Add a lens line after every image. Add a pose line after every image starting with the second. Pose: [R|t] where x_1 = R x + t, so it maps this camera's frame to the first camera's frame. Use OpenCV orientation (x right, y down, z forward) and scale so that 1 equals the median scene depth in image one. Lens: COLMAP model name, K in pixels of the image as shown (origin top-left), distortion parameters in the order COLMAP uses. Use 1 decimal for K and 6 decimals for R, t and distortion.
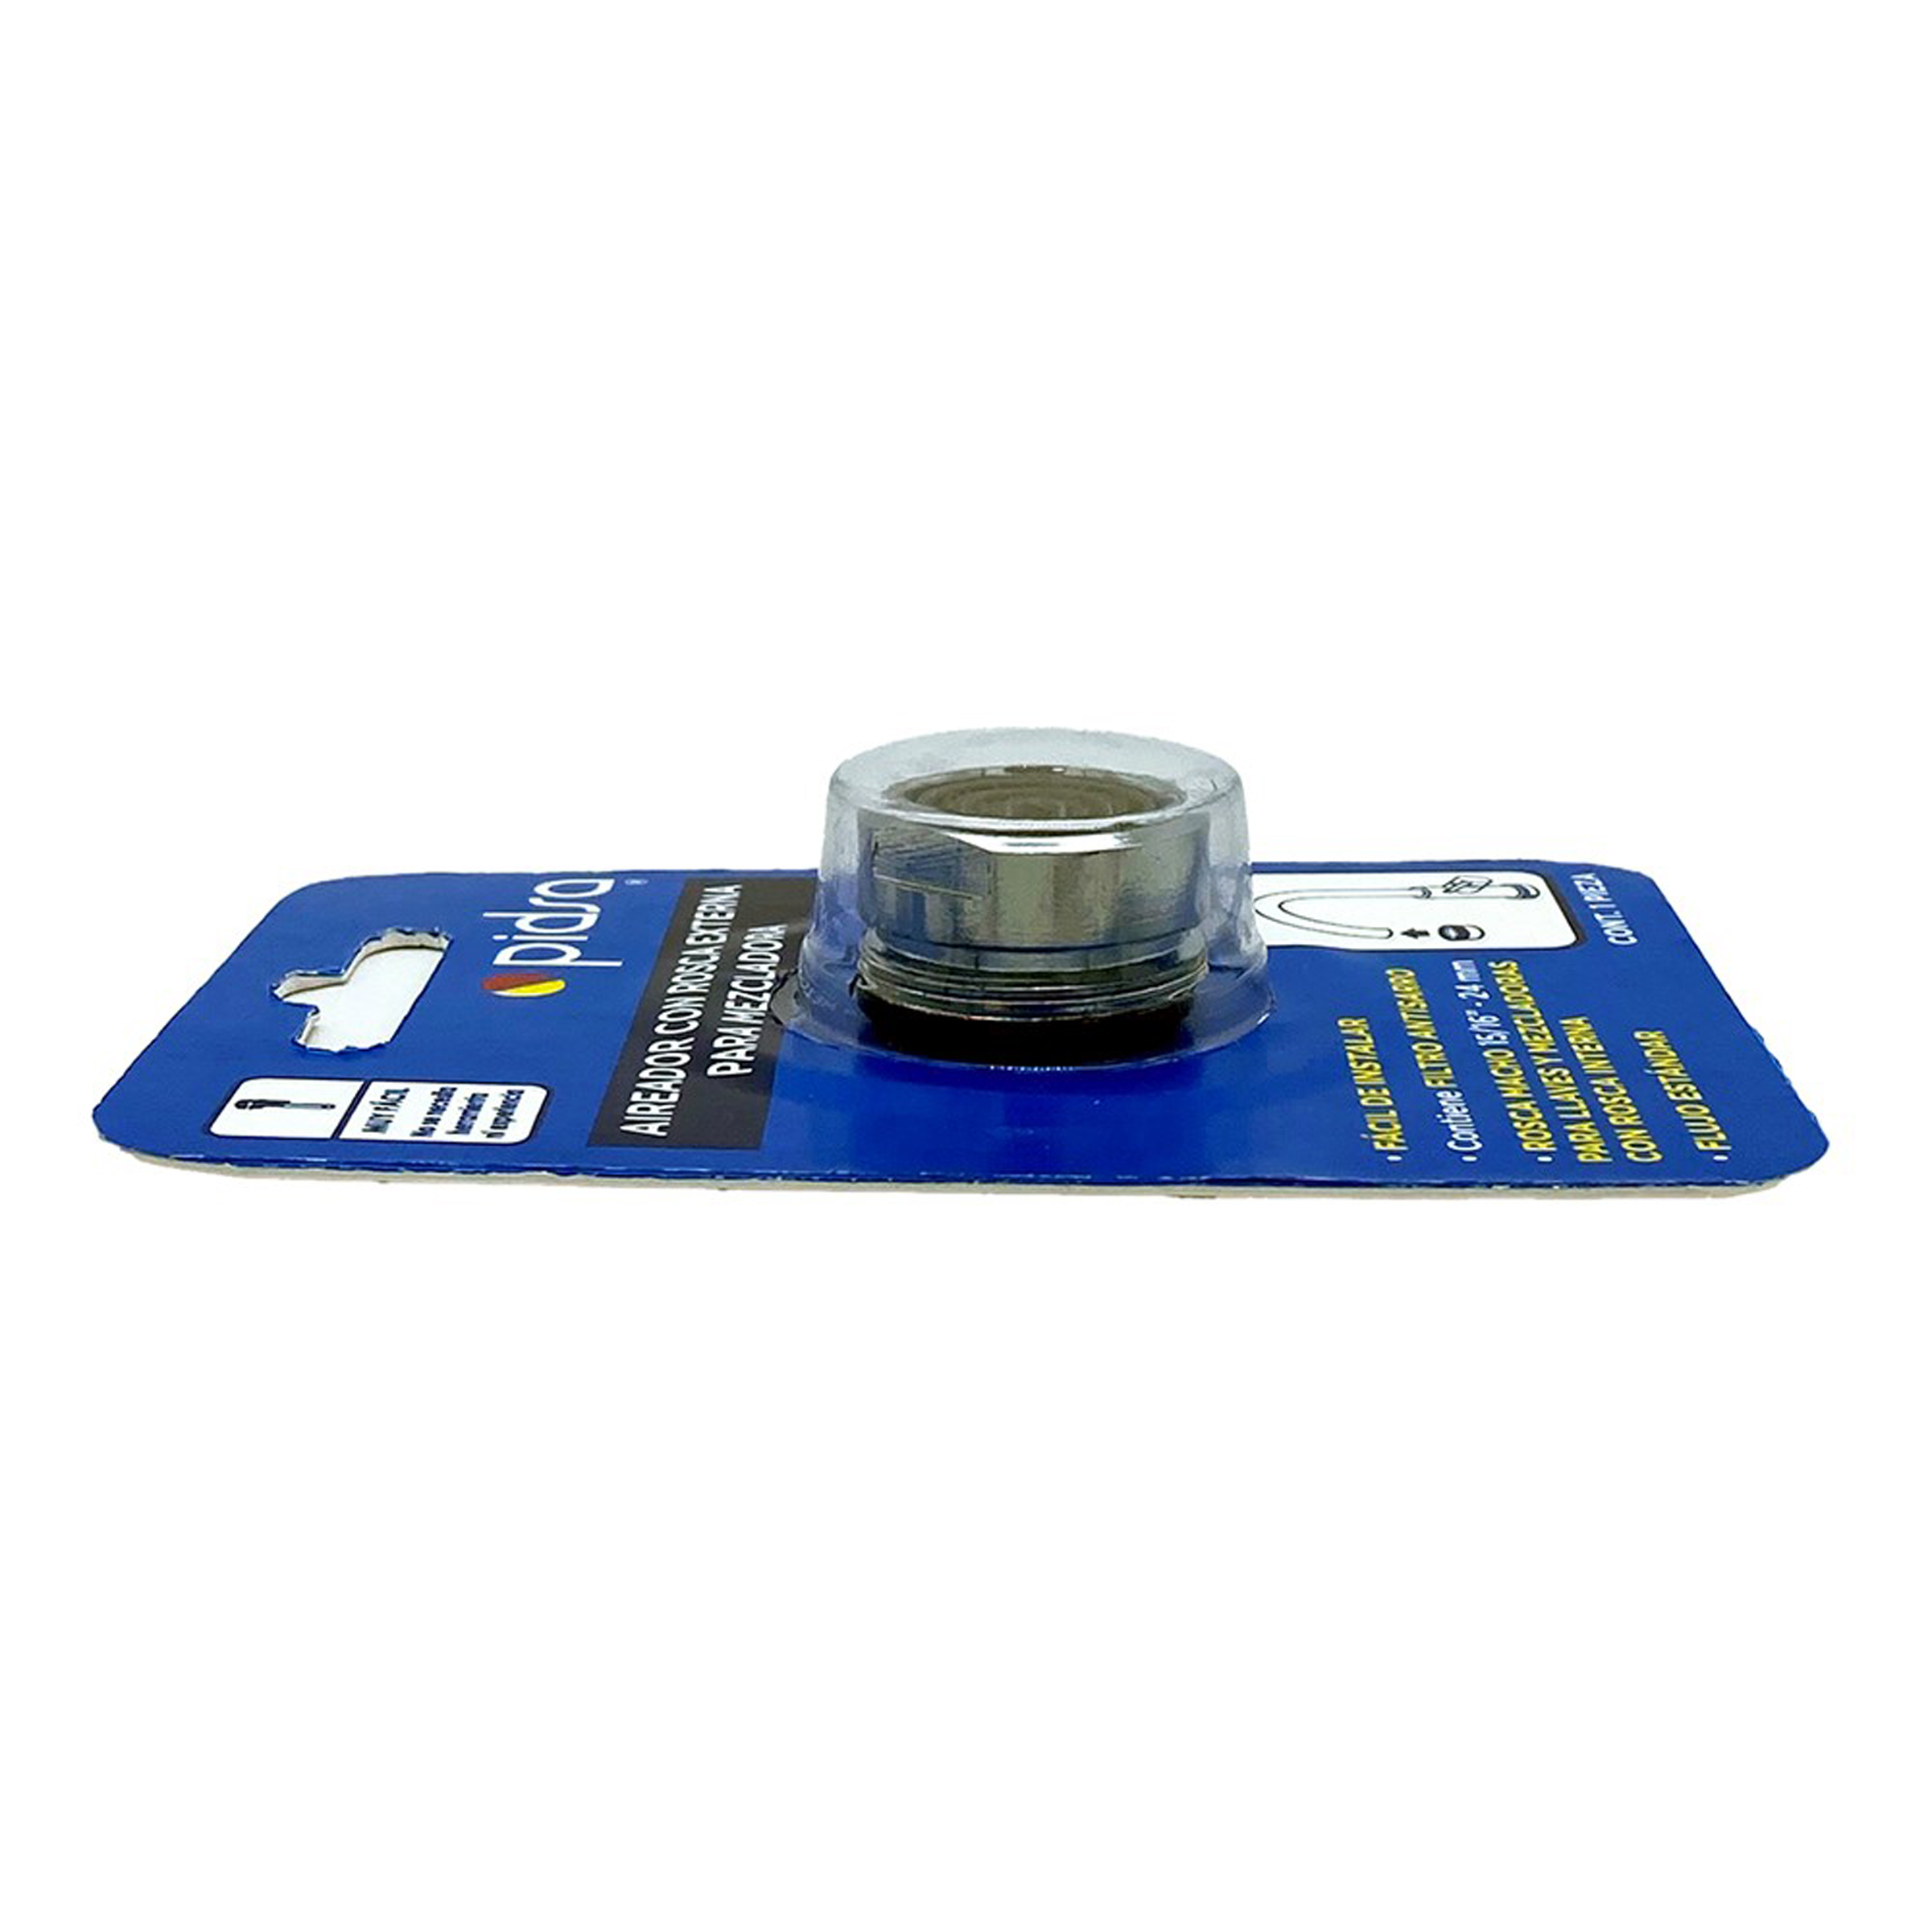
lens RADIAL K [[3916.3, 0, 966.0], [0, 3916.3, 966.0], [0, 0, 1]] dist [-0.285605, -0.102913]
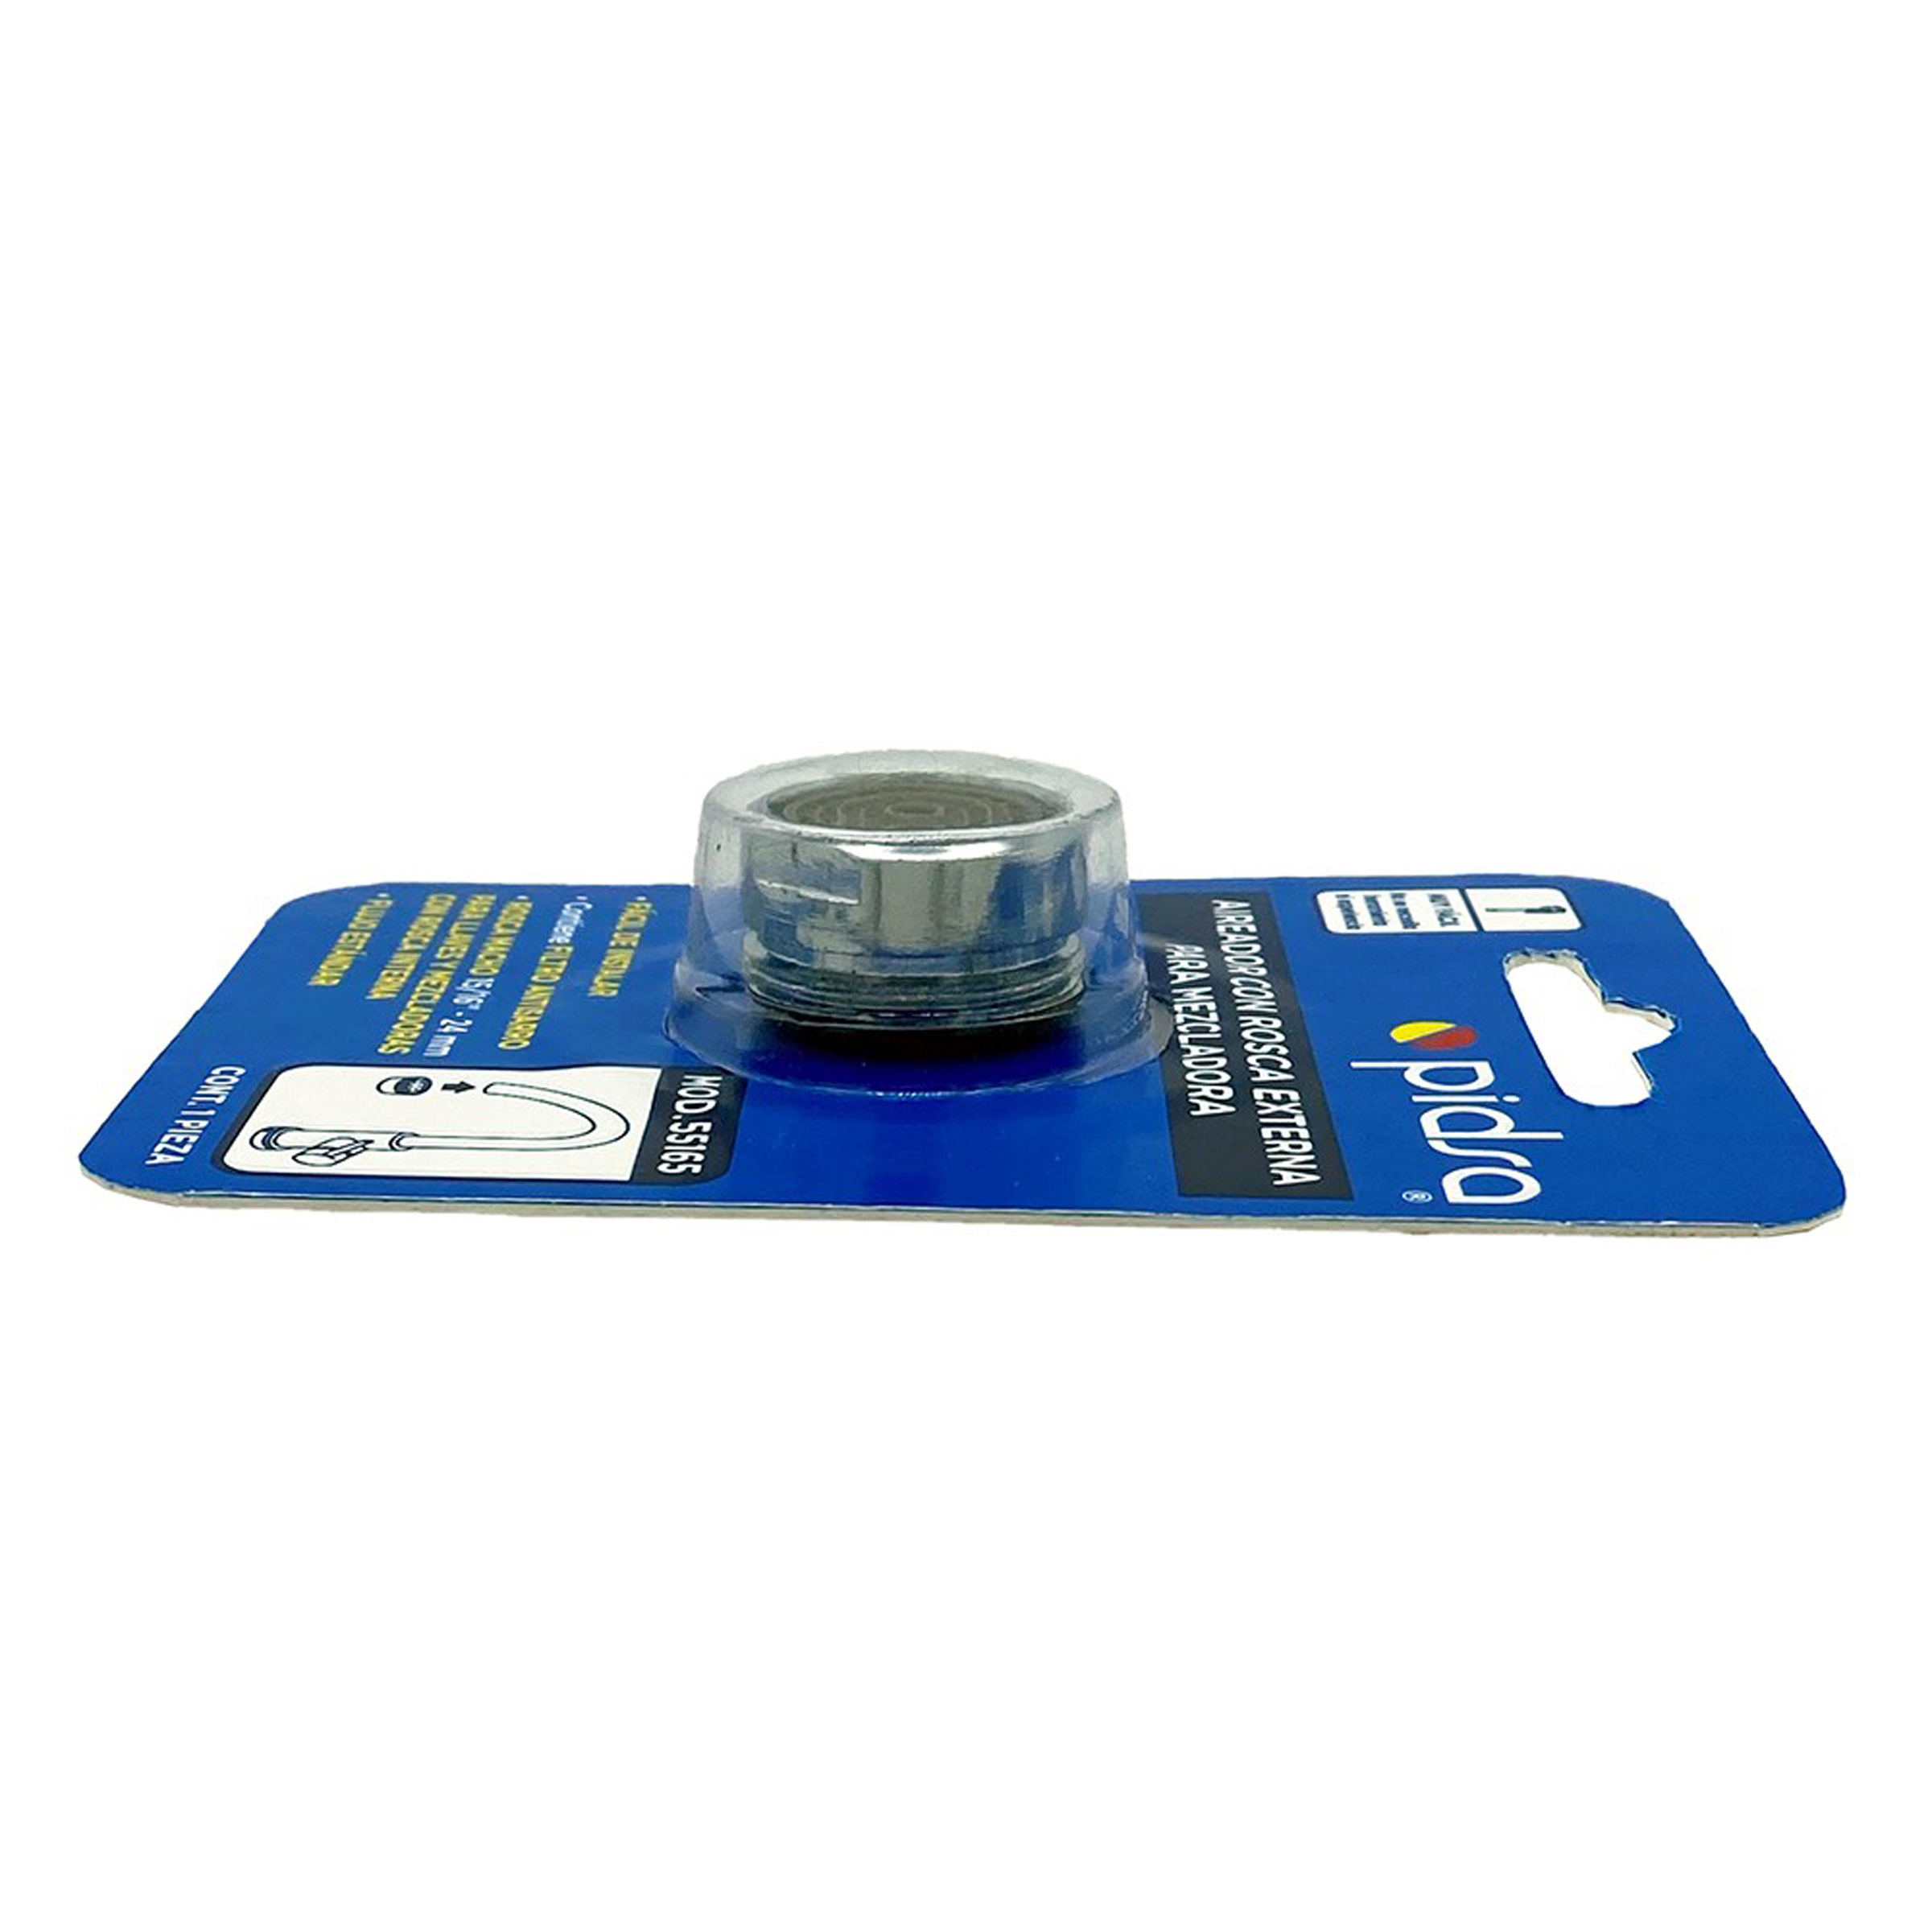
lens RADIAL K [[3916.3, 0, 966.0], [0, 3916.3, 966.0], [0, 0, 1]] dist [-0.285605, -0.102913]
pose [[-0.999645, -0.025055, -0.009061, 0.012721], [-0.026355, 0.879960, 0.474316, -0.479133], [-0.003910, 0.474386, -0.880308, 1.888741]]
